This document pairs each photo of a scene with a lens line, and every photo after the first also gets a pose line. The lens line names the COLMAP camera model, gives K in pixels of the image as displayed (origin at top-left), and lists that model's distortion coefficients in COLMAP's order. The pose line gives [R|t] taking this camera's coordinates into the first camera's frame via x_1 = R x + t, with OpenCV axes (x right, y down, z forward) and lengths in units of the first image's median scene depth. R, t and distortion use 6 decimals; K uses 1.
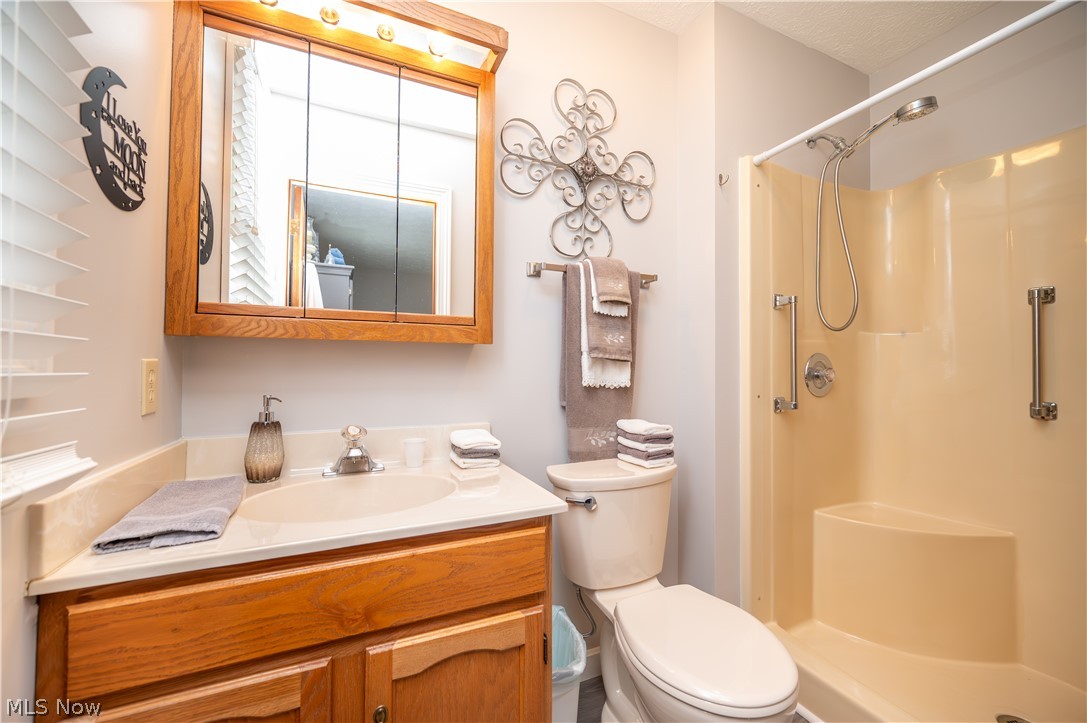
lens RADIAL K [[429.7, 0, 548.0], [0, 429.7, 362.3], [0, 0, 1]] dist [0.001019, 0.000133]
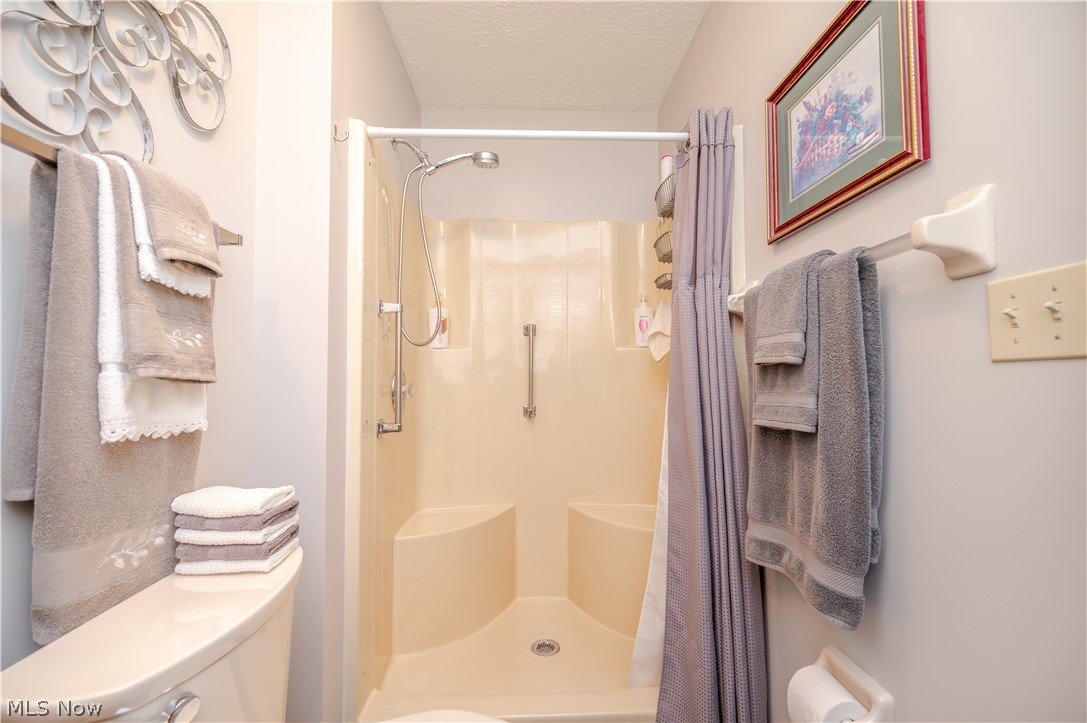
lens RADIAL K [[429.7, 0, 548.0], [0, 429.7, 362.3], [0, 0, 1]] dist [0.001019, 0.000133]
pose [[0.388466, 0.021414, 0.921214, -0.141033], [-0.007009, 0.999770, -0.020285, -0.019543], [-0.921436, 0.001423, 0.388527, 0.406008]]
